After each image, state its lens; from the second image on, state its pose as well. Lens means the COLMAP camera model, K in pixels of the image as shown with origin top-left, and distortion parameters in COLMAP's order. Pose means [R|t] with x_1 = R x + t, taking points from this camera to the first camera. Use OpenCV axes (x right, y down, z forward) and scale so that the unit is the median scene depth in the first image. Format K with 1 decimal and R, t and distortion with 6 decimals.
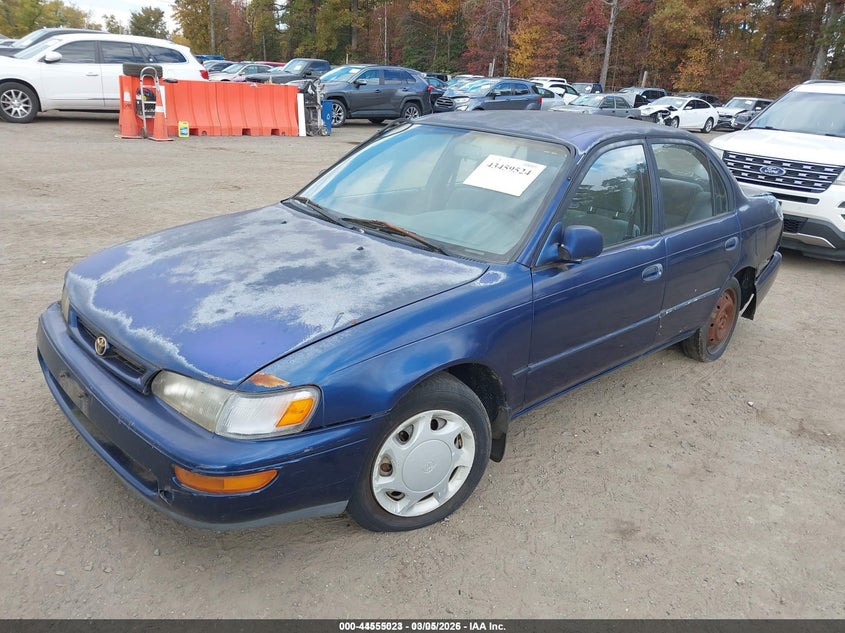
lens RADIAL K [[695.2, 0, 422.6], [0, 695.2, 315.8], [0, 0, 1]] dist [-0.002674, -0.004116]
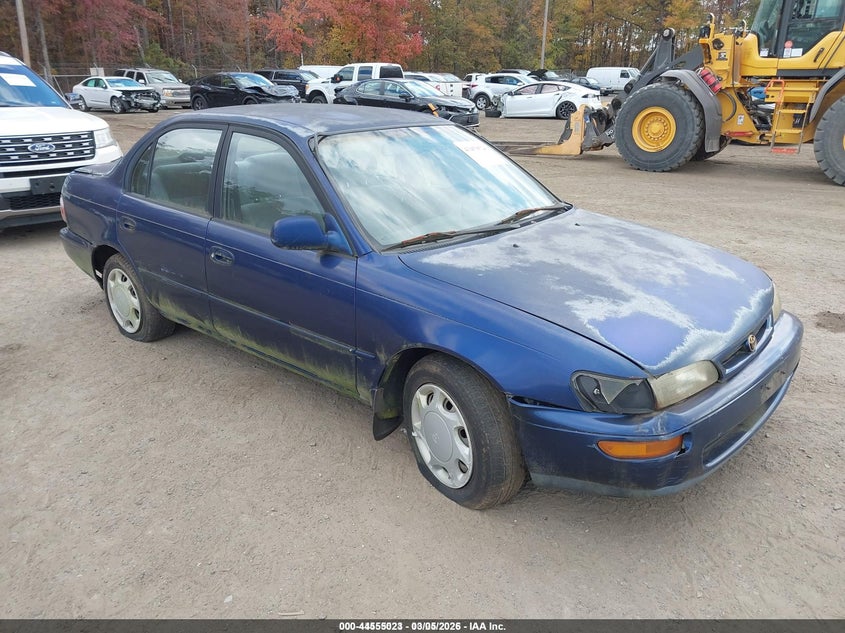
lens RADIAL K [[695.2, 0, 421.3], [0, 695.2, 315.1], [0, 0, 1]] dist [-0.002674, -0.004116]
pose [[-0.117459, -0.386000, 0.914990, -1.245966], [0.310304, 0.860968, 0.403045, -0.542932], [-0.943353, 0.331266, 0.018649, 1.296728]]
